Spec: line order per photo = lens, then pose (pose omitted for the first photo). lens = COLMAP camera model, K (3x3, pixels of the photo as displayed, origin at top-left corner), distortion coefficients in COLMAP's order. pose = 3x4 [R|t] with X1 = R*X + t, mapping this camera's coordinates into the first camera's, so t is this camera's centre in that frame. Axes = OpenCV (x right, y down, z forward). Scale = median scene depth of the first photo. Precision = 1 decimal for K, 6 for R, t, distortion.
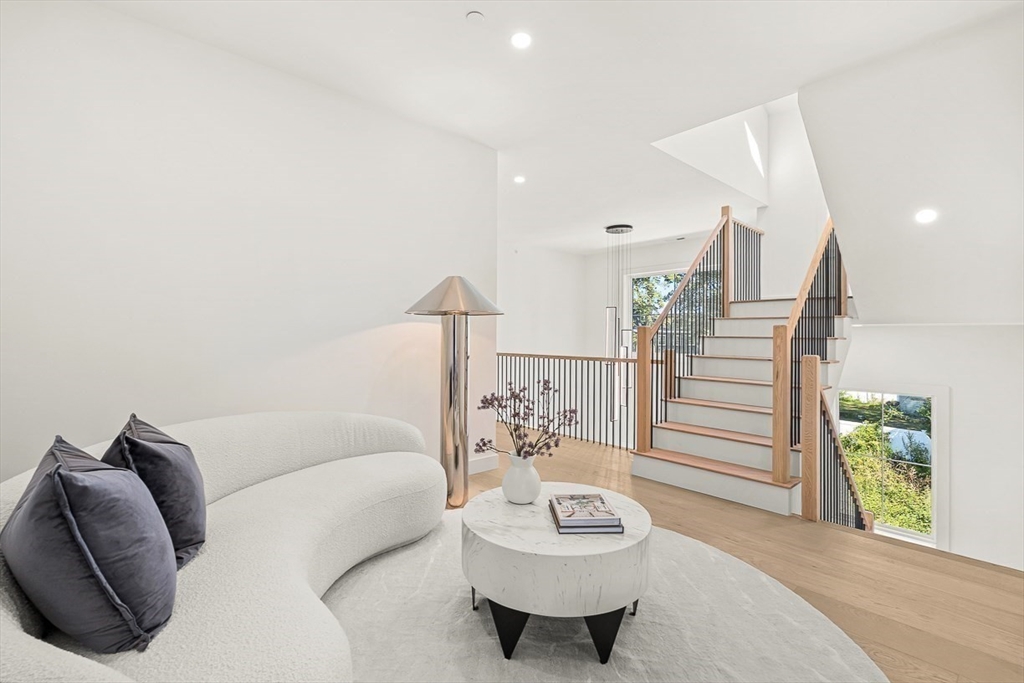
lens RADIAL K [[461.5, 0, 512.2], [0, 461.5, 334.3], [0, 0, 1]] dist [0.001489, 0.000510]
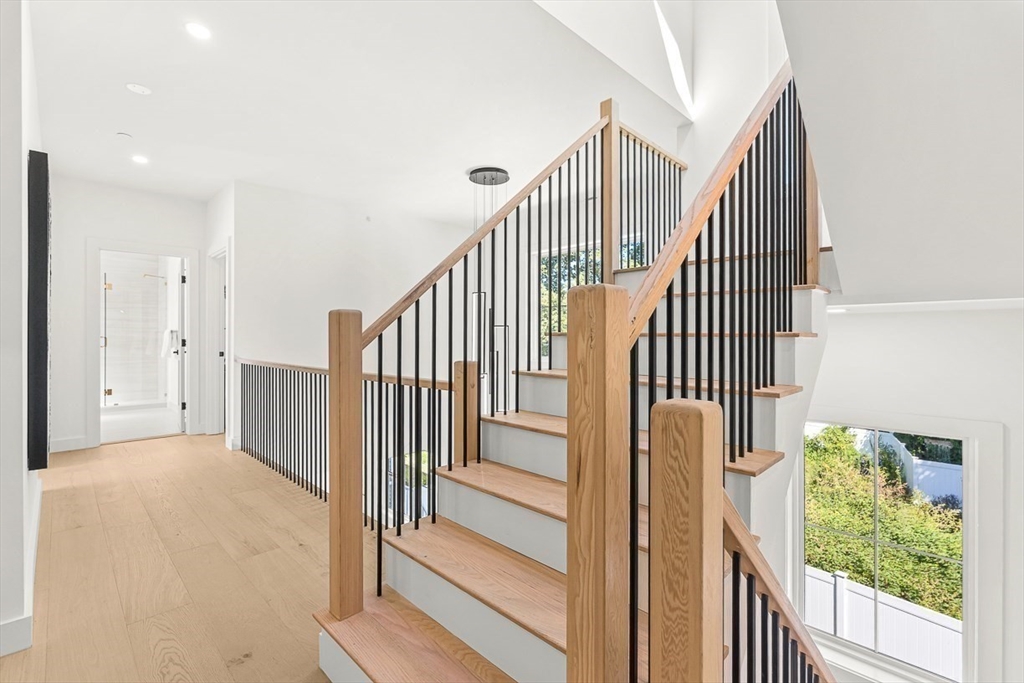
lens RADIAL K [[461.5, 0, 511.9], [0, 461.5, 342.6], [0, 0, 1]] dist [0.001489, 0.000510]
pose [[0.998760, -0.010538, 0.048646, 0.318172], [0.009667, 0.999789, 0.018109, 0.004603], [-0.048827, -0.017616, 0.998652, 0.445080]]
